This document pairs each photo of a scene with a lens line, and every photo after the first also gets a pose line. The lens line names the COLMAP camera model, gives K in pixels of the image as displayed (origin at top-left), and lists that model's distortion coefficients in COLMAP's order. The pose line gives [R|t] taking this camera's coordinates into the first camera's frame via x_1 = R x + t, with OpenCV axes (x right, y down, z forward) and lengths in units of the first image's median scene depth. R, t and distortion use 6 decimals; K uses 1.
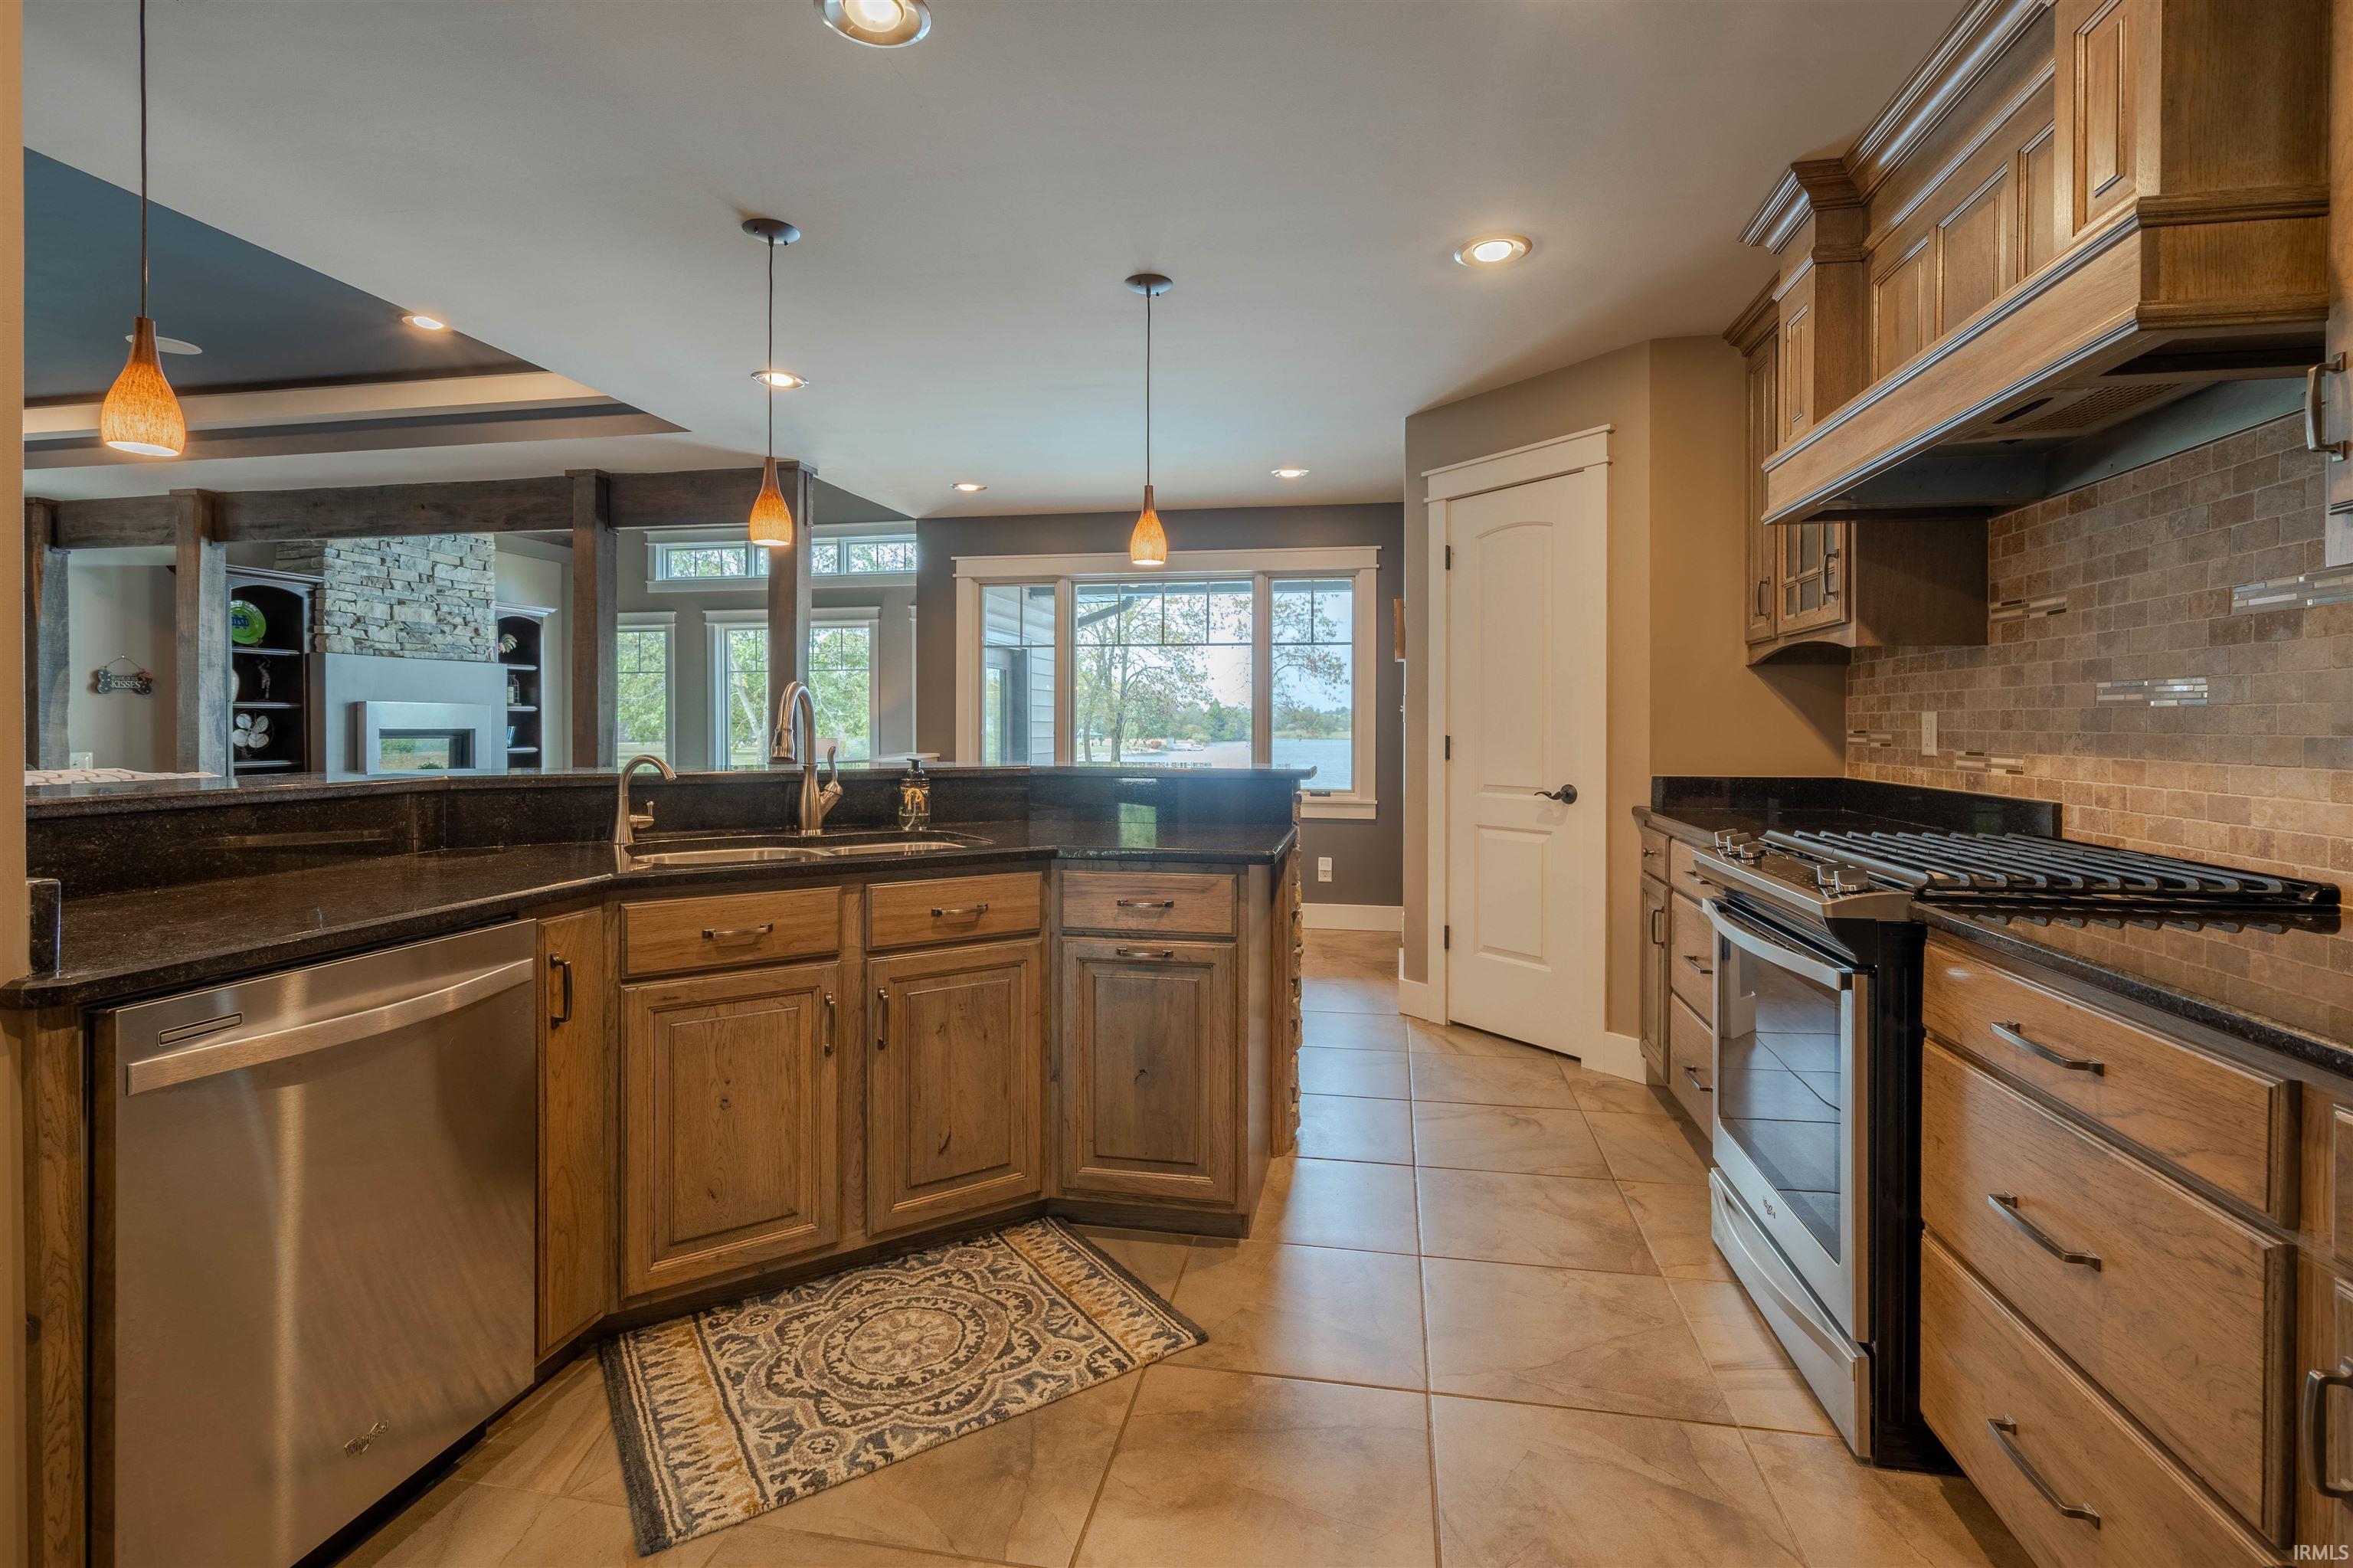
lens RADIAL K [[1081.4, 0, 1165.7], [0, 1081.4, 728.7], [0, 0, 1]] dist [-0.009698, 0.003780]
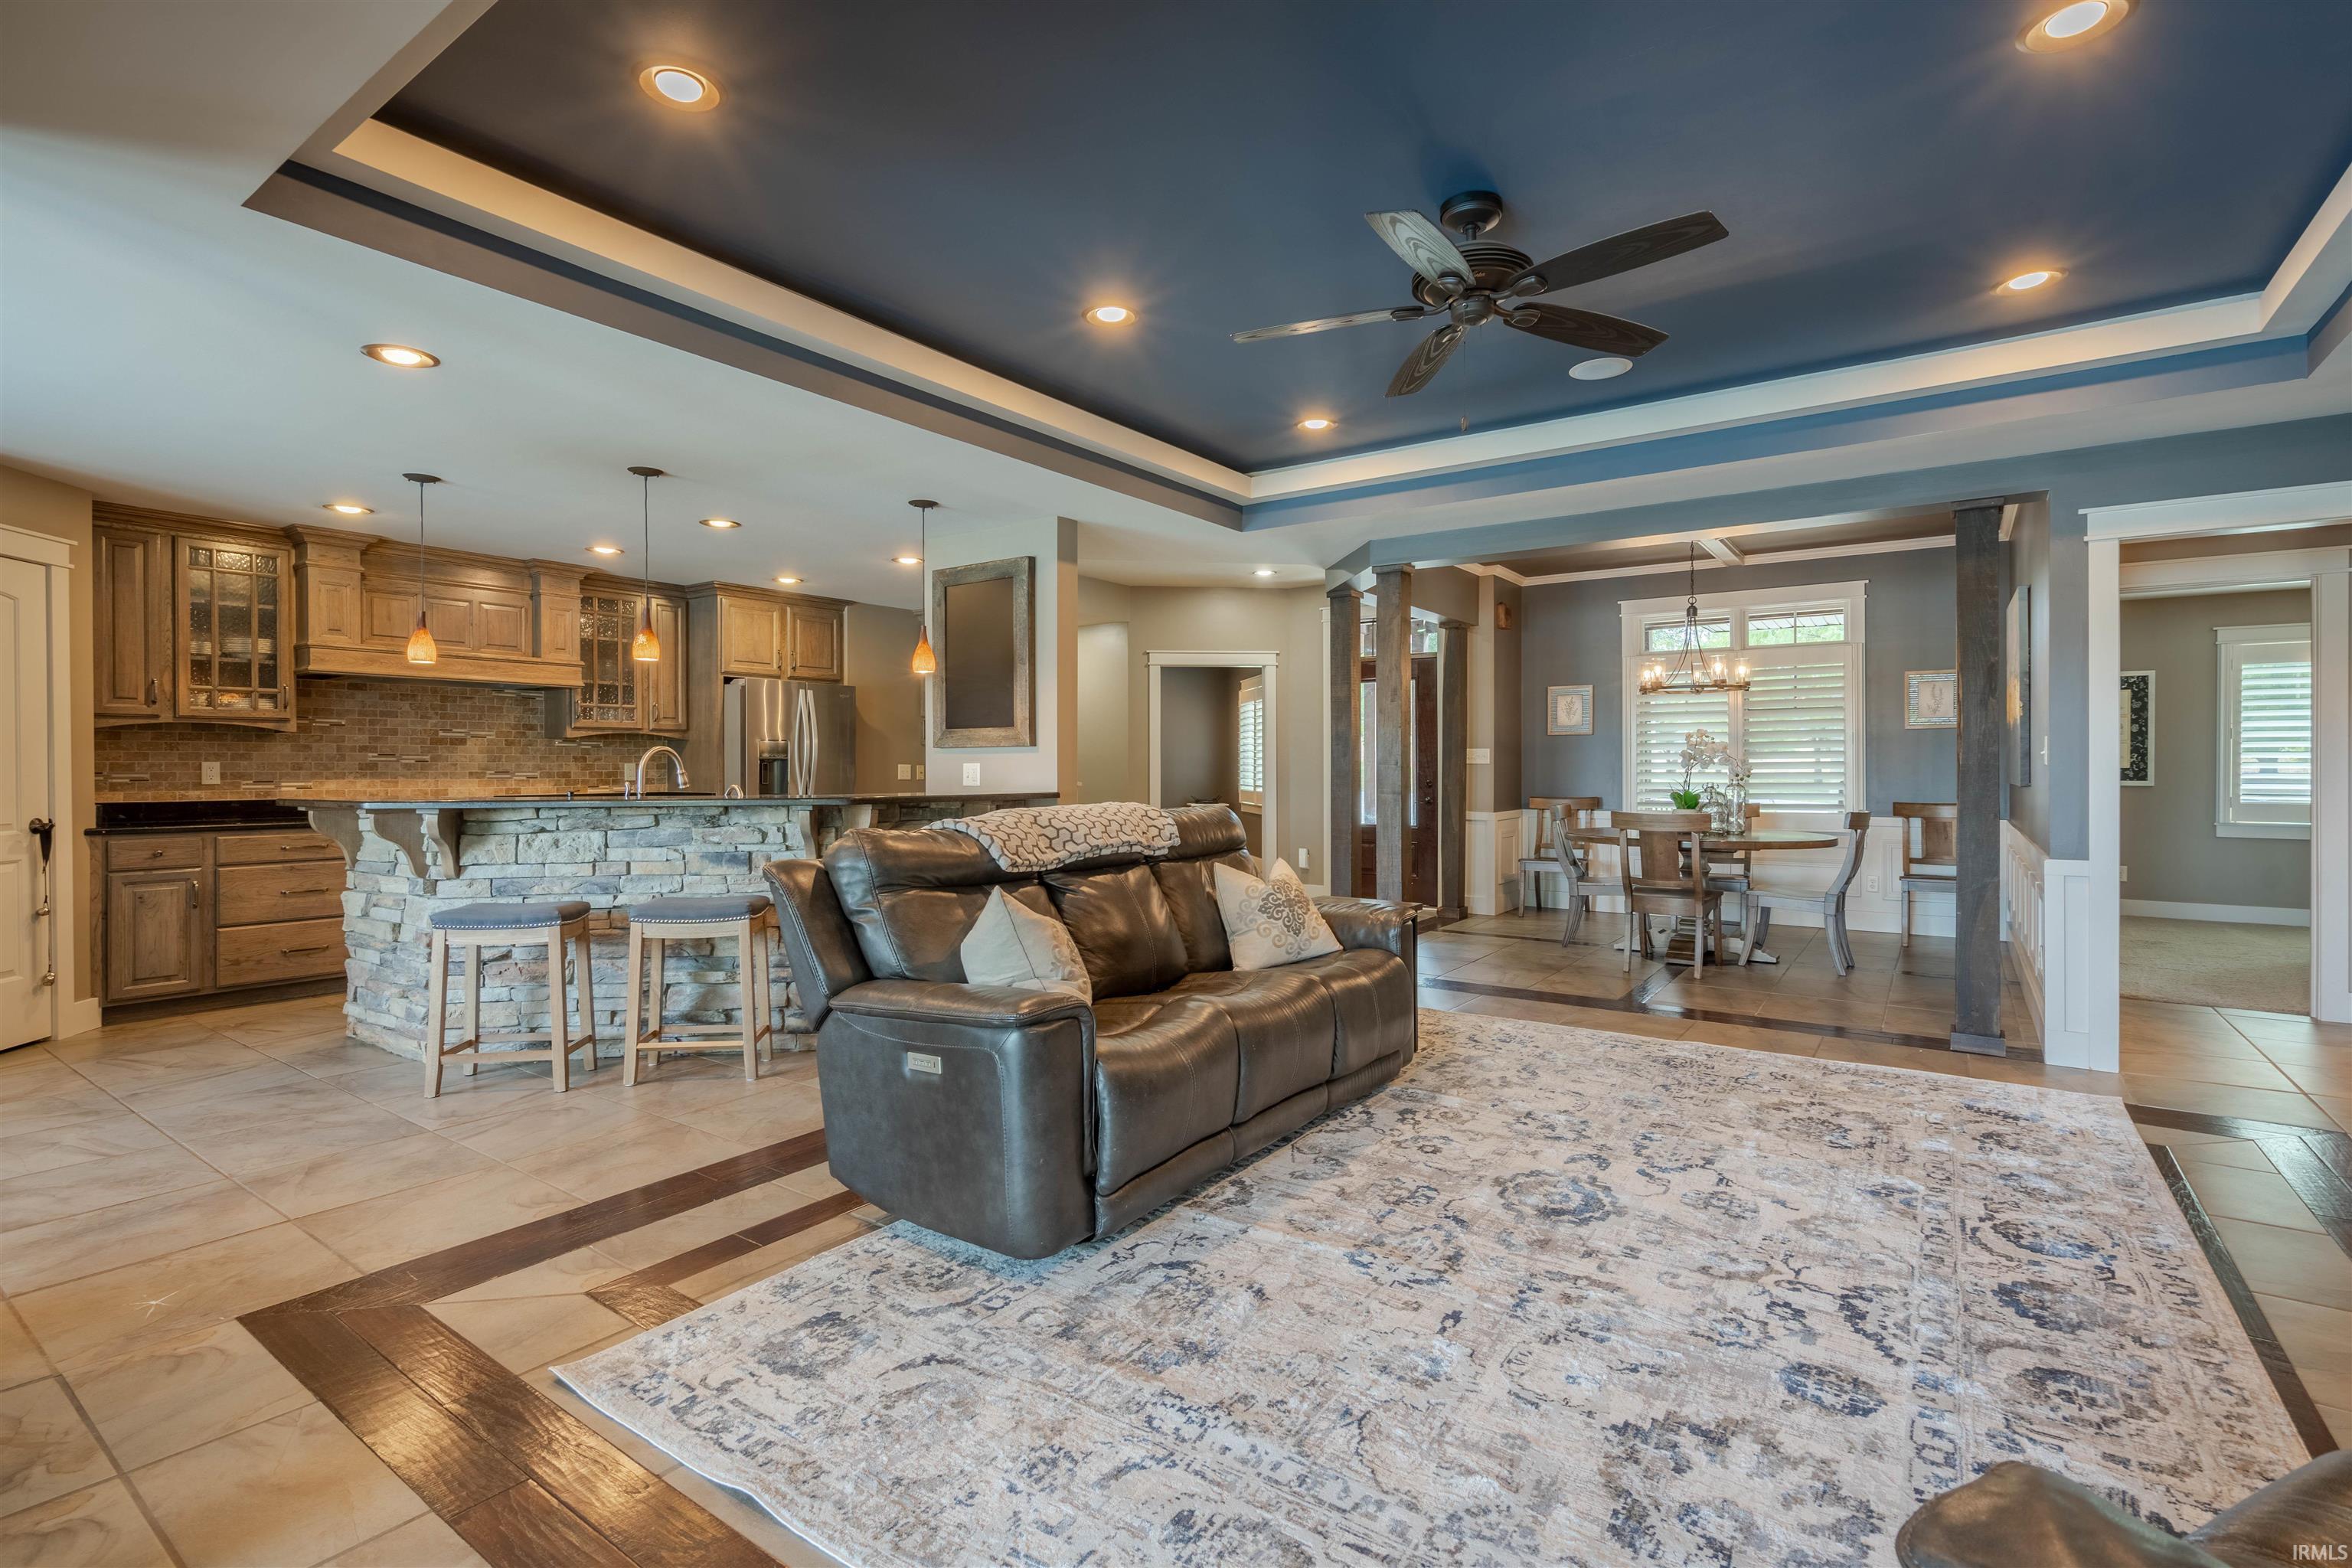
lens RADIAL K [[1080.9, 0, 1186.7], [0, 1080.9, 772.3], [0, 0, 1]] dist [-0.009698, 0.003780]
pose [[-0.916601, -0.002342, 0.399797, -1.768957], [0.001136, 0.999964, 0.008461, -0.011639], [-0.399803, 0.008210, -0.916564, 2.165205]]
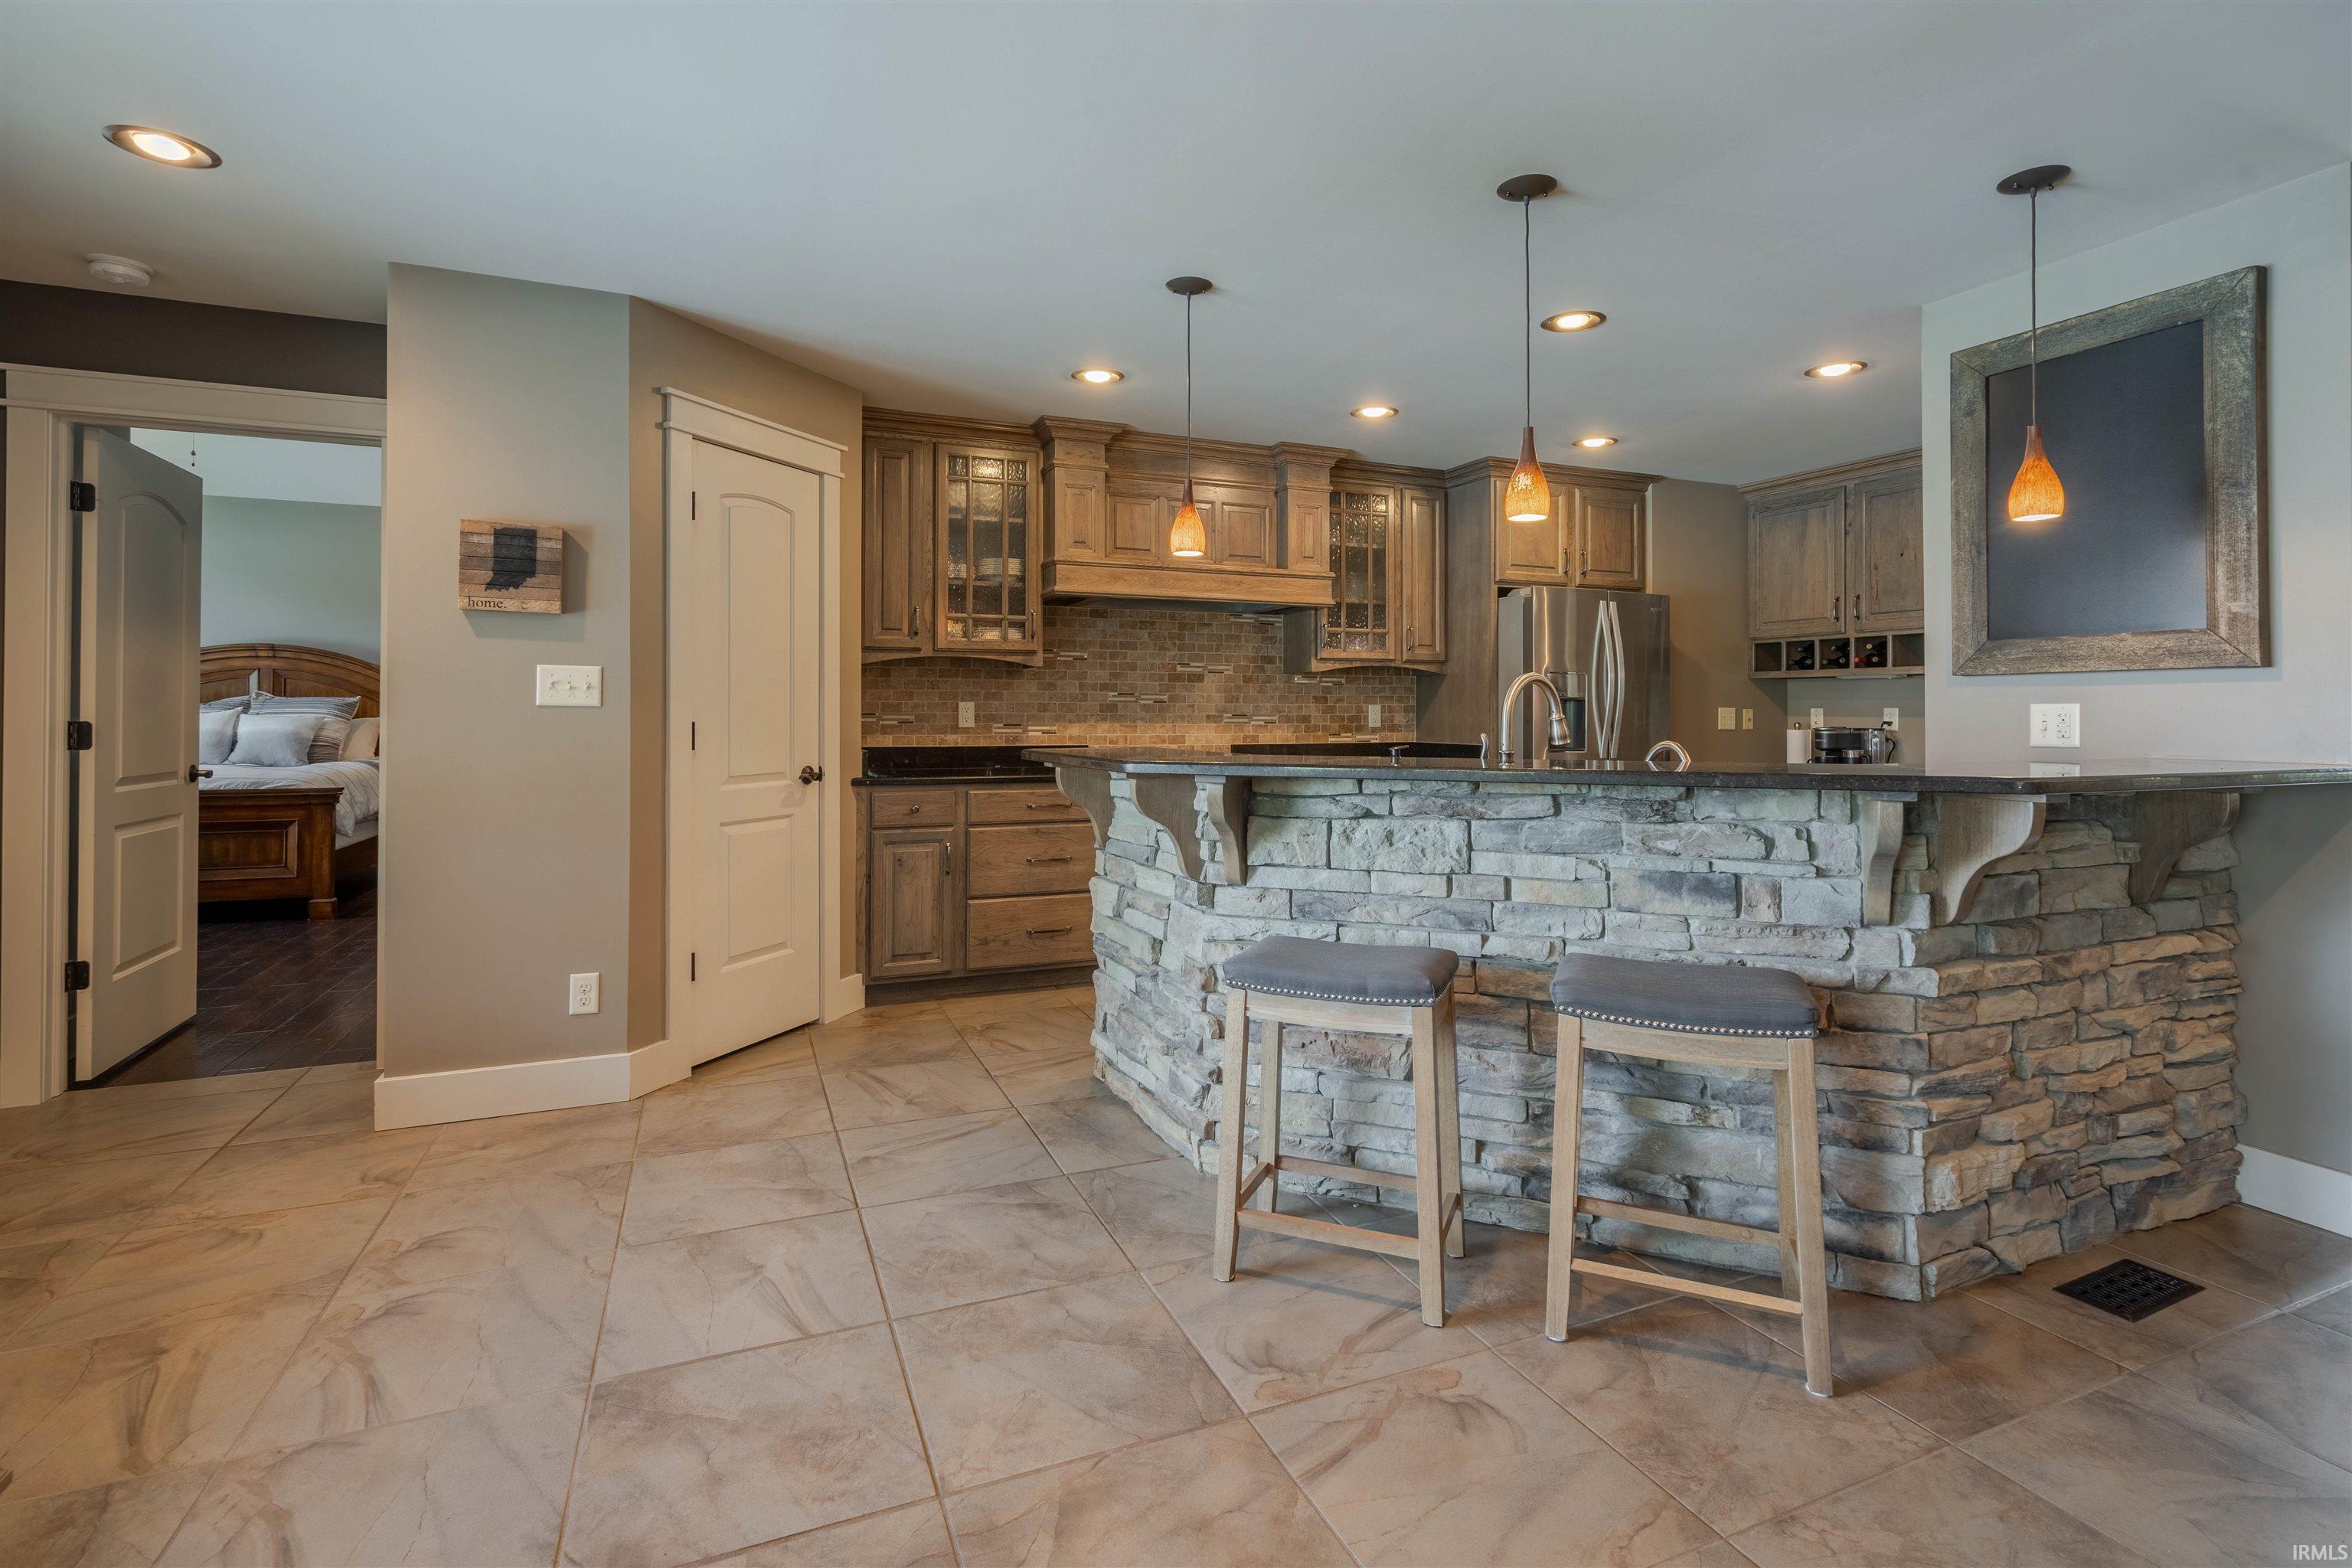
lens RADIAL K [[1080.9, 0, 1189.5], [0, 1080.9, 711.1], [0, 0, 1]] dist [-0.009698, 0.003780]
pose [[-0.569119, -0.003035, 0.822250, -0.958098], [-0.000828, 0.999995, 0.003118, -0.007151], [-0.822255, 0.001093, -0.569119, 1.758952]]
